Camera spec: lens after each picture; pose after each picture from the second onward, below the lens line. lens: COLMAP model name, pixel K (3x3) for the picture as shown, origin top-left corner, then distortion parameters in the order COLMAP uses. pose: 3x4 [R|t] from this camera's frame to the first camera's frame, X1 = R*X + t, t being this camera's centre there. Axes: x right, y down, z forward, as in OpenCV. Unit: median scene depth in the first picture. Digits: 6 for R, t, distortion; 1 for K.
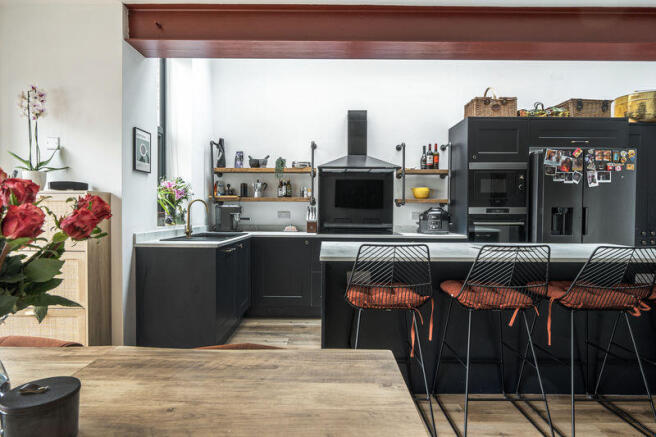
lens RADIAL K [[358.4, 0, 327.2], [0, 358.4, 219.8], [0, 0, 1]] dist [-0.015580, 0.001021]
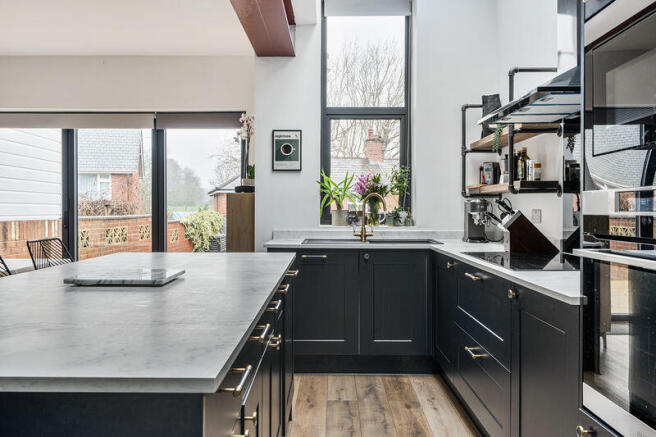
lens RADIAL K [[575.5, 0, 332.3], [0, 575.5, 215.3], [0, 0, 1]] dist [-0.001572, 0.003401]
pose [[0.017749, 0.006515, -0.999821, 0.790299], [-0.022719, 0.999723, 0.006111, -0.013797], [0.999584, 0.022607, 0.017892, 0.770892]]
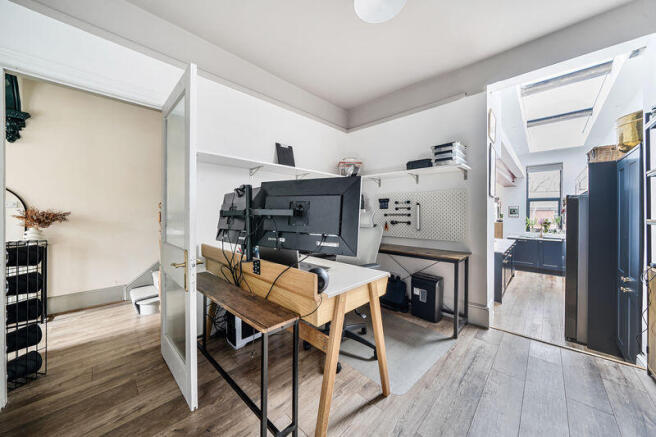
lens RADIAL K [[227.0, 0, 328.5], [0, 227.0, 213.5], [0, 0, 1]] dist [-0.007069, 0.000157]
pose [[-0.684930, -0.002677, -0.728604, 1.809050], [-0.019210, 0.999712, 0.014386, -0.118098], [0.728355, 0.023850, -0.684784, 0.845759]]
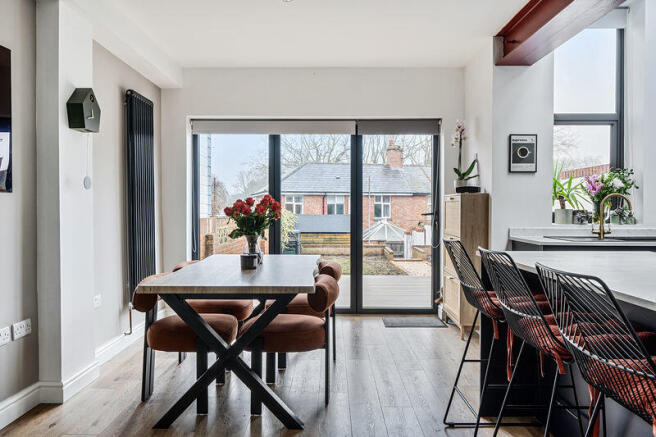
lens RADIAL K [[488.6, 0, 326.7], [0, 488.6, 216.0], [0, 0, 1]] dist [0.004301, 0.000753]
pose [[0.013759, 0.011072, -0.999844, 0.678857], [-0.023129, 0.999675, 0.010752, -0.002300], [0.999638, 0.022978, 0.014011, 0.267824]]
